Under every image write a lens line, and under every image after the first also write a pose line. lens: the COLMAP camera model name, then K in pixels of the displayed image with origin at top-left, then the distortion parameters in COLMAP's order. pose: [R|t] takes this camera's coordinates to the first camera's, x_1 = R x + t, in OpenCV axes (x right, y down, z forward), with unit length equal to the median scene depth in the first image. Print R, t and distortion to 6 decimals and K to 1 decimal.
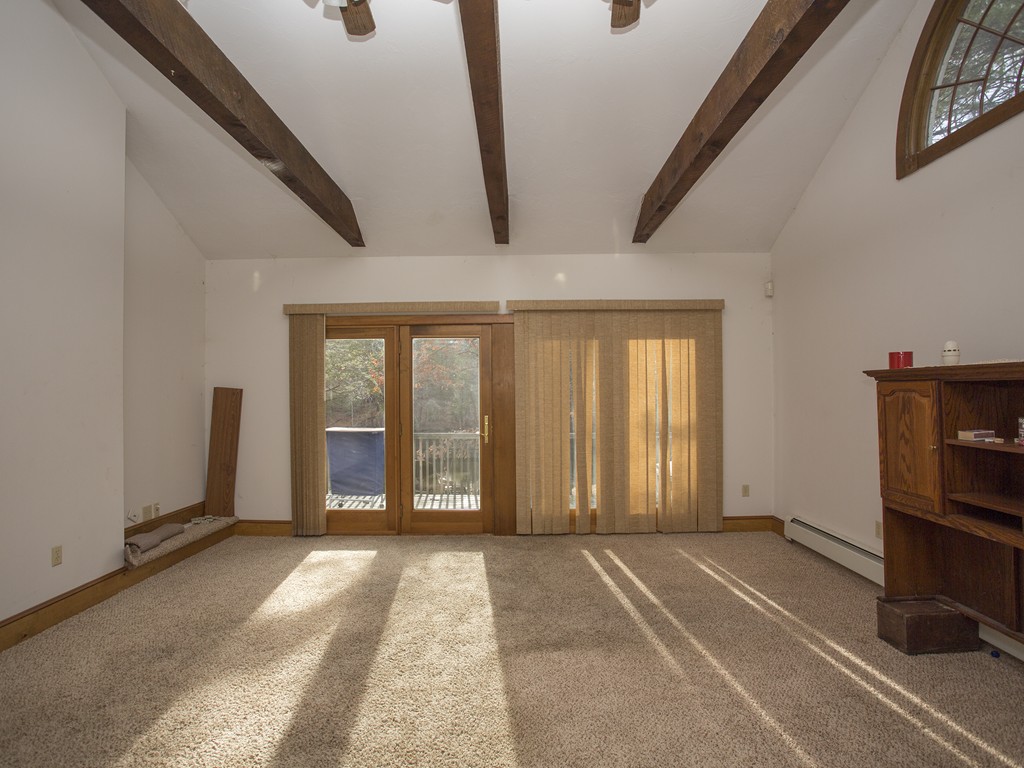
lens RADIAL K [[558.7, 0, 508.2], [0, 558.7, 383.7], [0, 0, 1]] dist [-0.068843, 0.032877]
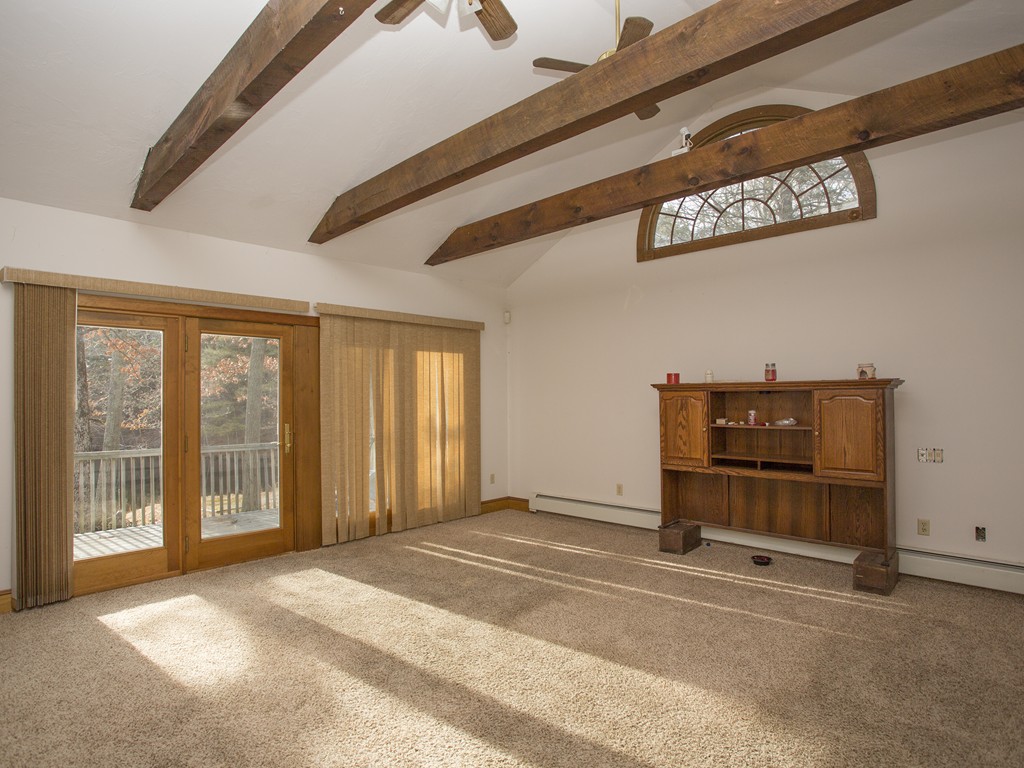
lens RADIAL K [[558.7, 0, 512.8], [0, 558.7, 382.0], [0, 0, 1]] dist [-0.068843, 0.032877]
pose [[0.691541, 0.022742, 0.721979, -0.496125], [-0.009305, 0.999702, -0.022578, 0.005953], [-0.722277, 0.008896, 0.691546, 0.111969]]
